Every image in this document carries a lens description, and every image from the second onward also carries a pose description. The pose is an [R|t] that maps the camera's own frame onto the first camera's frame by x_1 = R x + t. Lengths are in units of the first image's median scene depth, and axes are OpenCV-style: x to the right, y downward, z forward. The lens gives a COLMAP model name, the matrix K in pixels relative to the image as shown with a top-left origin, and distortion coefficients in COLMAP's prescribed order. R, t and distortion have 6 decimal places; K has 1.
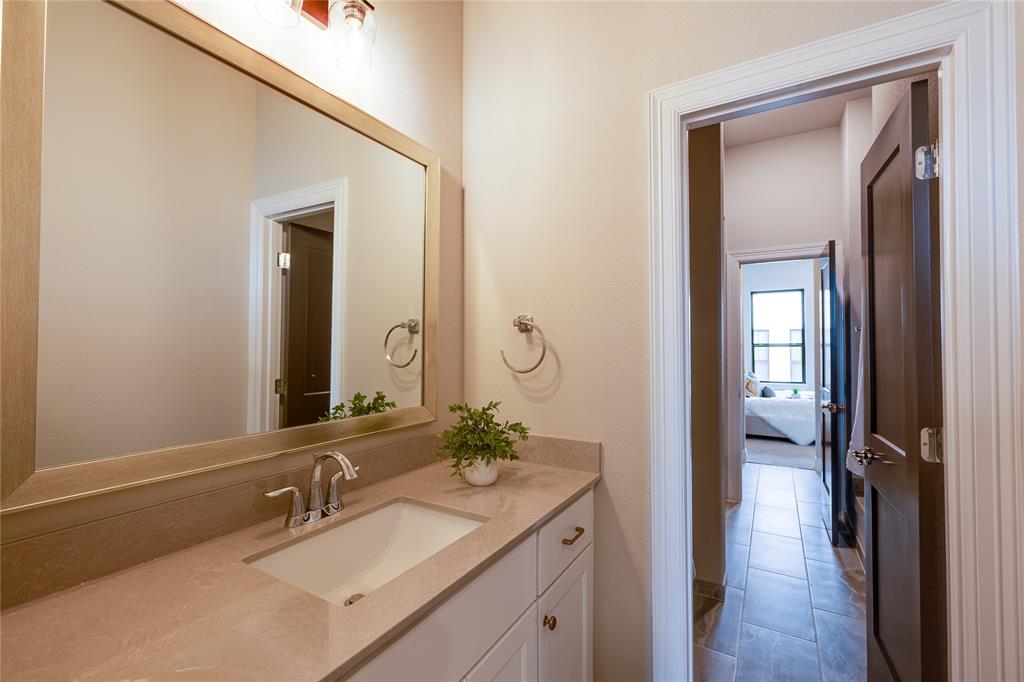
lens RADIAL K [[439.2, 0, 512.0], [0, 439.2, 341.0], [0, 0, 1]] dist [0.017182, 0.000246]
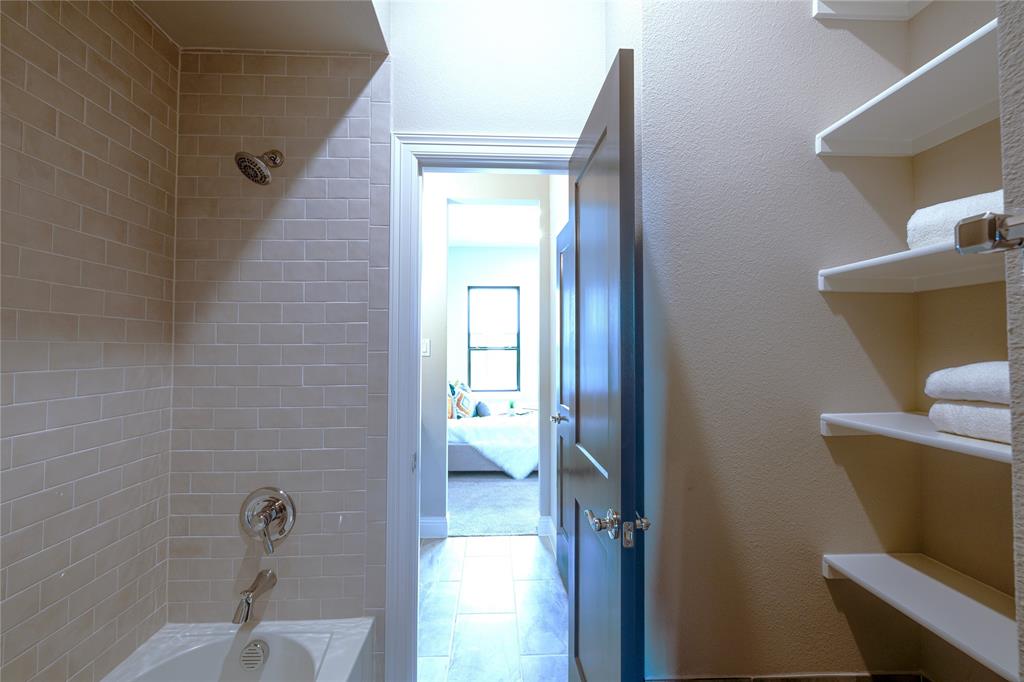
lens RADIAL K [[434.3, 0, 506.8], [0, 434.3, 339.3], [0, 0, 1]] dist [-0.000541, 0.000195]
pose [[0.842020, 0.018406, 0.539132, 0.201517], [-0.012999, 0.999820, -0.013831, 0.003236], [-0.539290, 0.004637, 0.842108, 0.333117]]
